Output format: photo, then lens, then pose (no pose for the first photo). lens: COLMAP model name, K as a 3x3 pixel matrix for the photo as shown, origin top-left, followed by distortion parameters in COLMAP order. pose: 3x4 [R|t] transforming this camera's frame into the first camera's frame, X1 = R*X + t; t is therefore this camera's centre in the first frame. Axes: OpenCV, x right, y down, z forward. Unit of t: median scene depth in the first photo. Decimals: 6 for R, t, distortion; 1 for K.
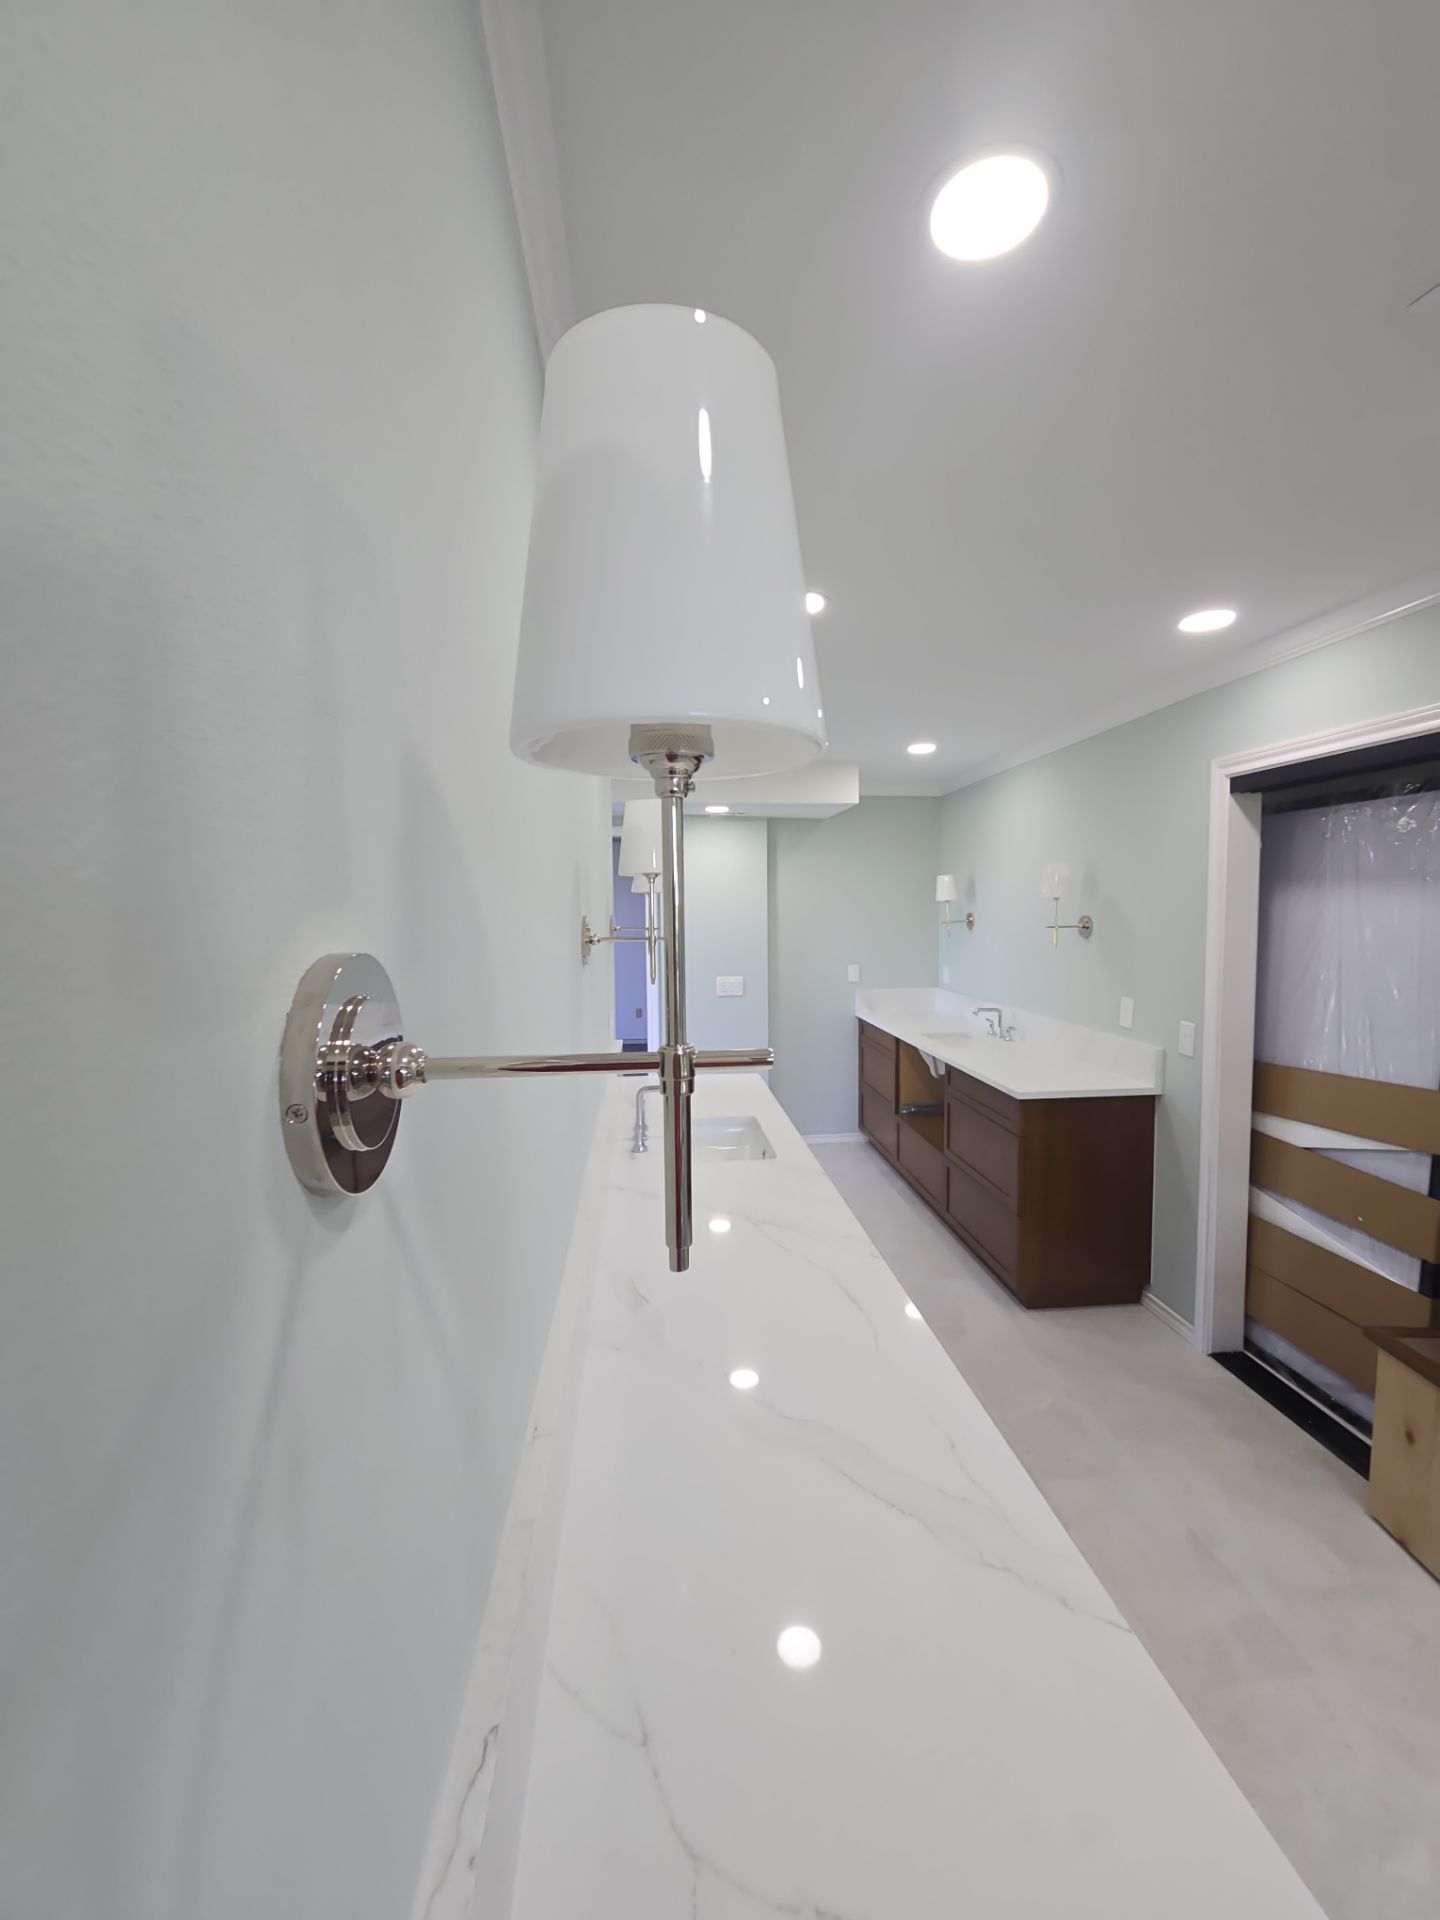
lens RADIAL K [[781.6, 0, 734.5], [0, 781.6, 957.1], [0, 0, 1]] dist [-0.000879, -0.000464]
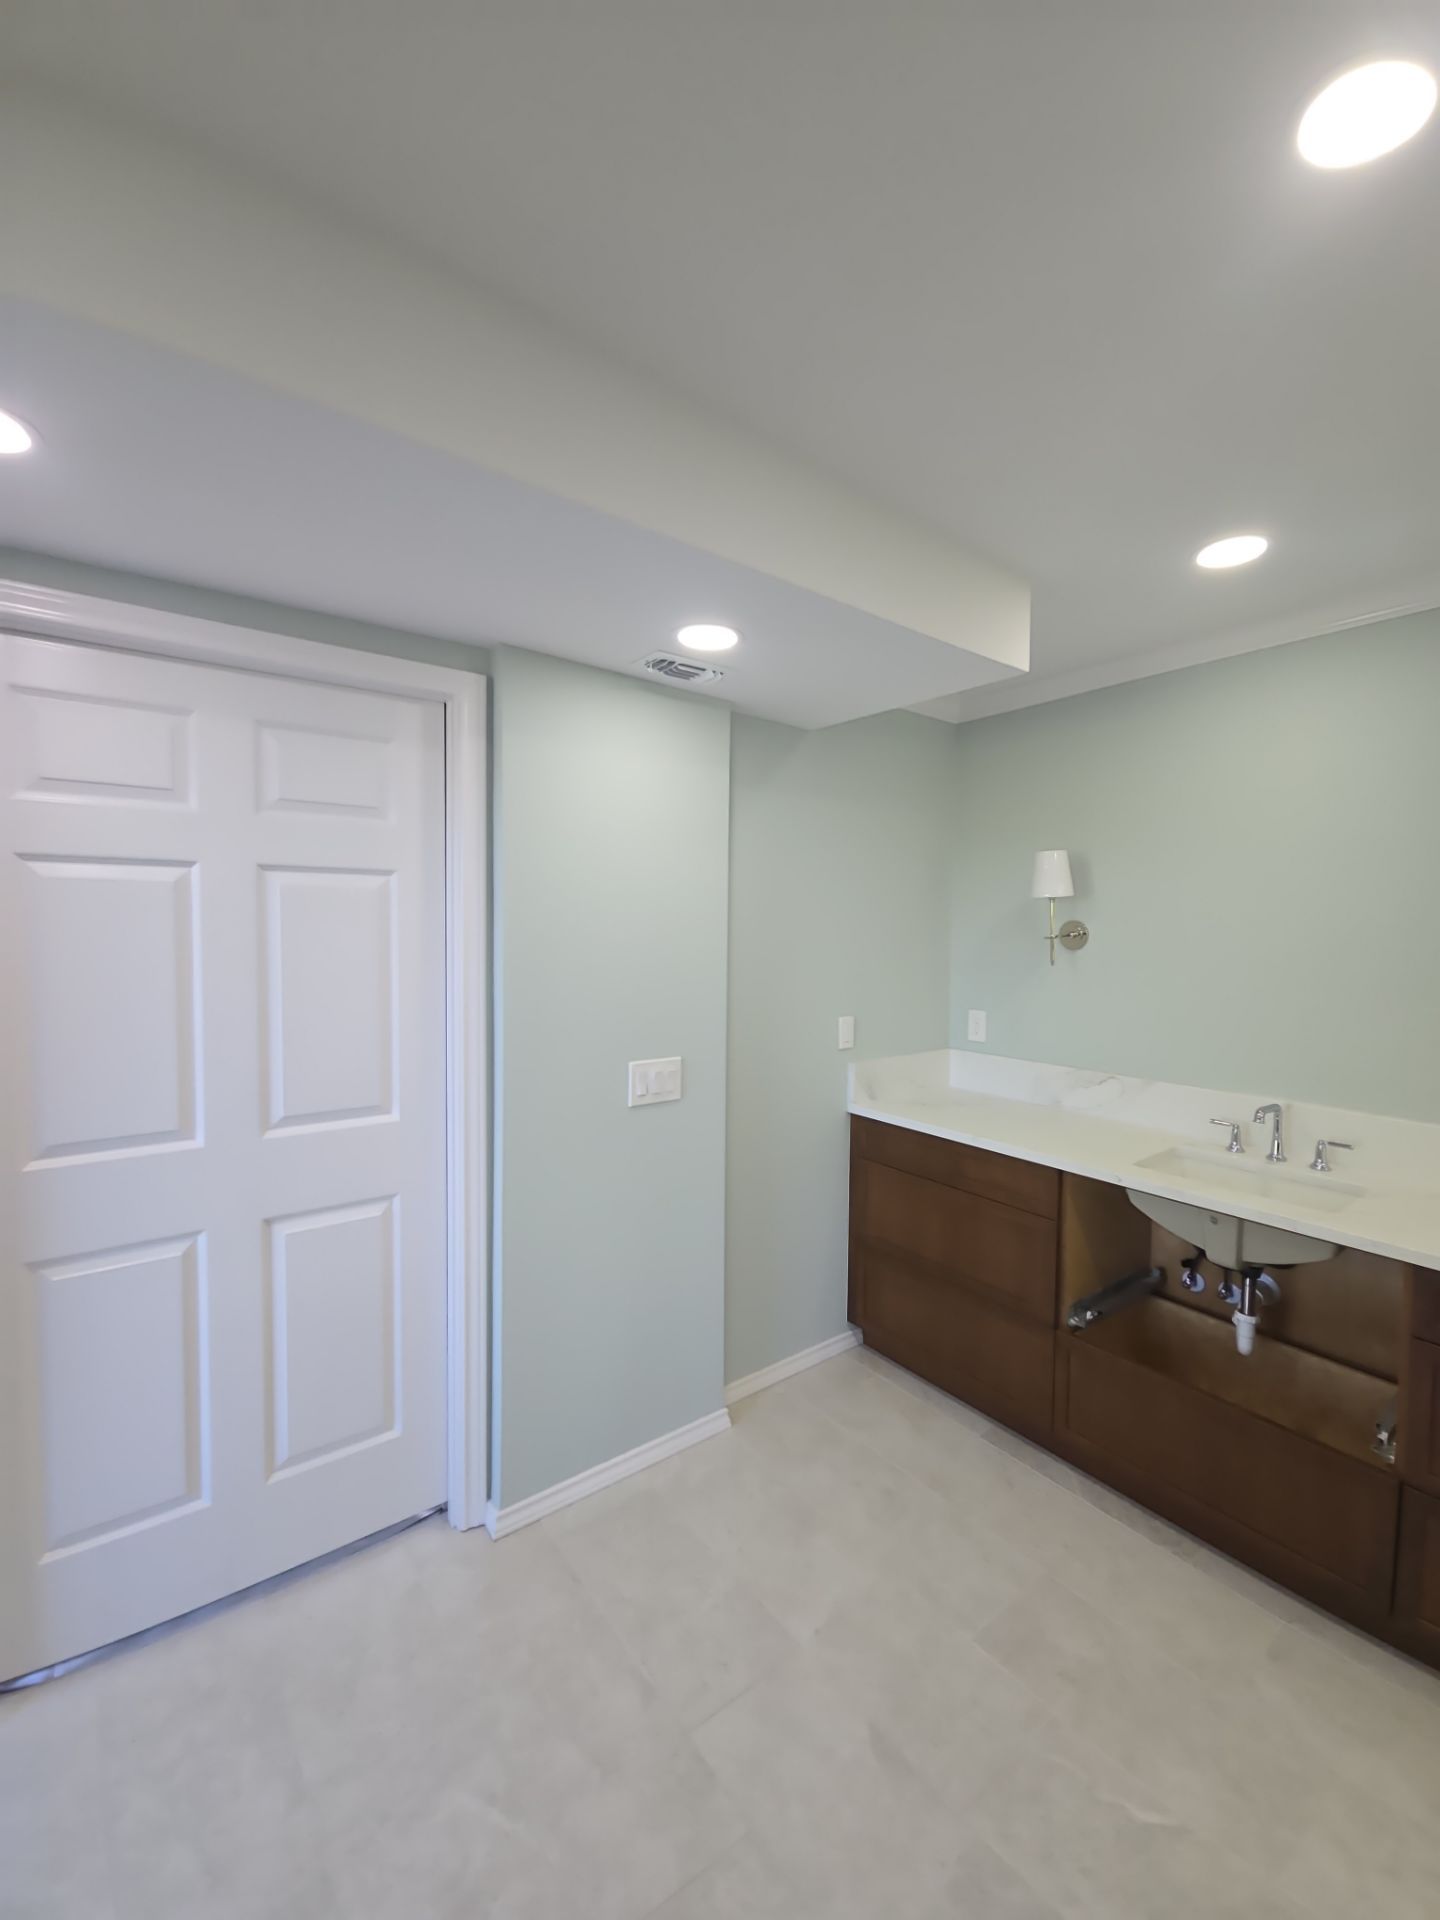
lens RADIAL K [[781.6, 0, 734.5], [0, 781.6, 957.1], [0, 0, 1]] dist [-0.000879, -0.000464]
pose [[0.855933, -0.004492, 0.517067, -0.190156], [0.013735, 0.999807, -0.014051, -0.024056], [-0.516904, 0.019128, 0.855829, 0.606093]]
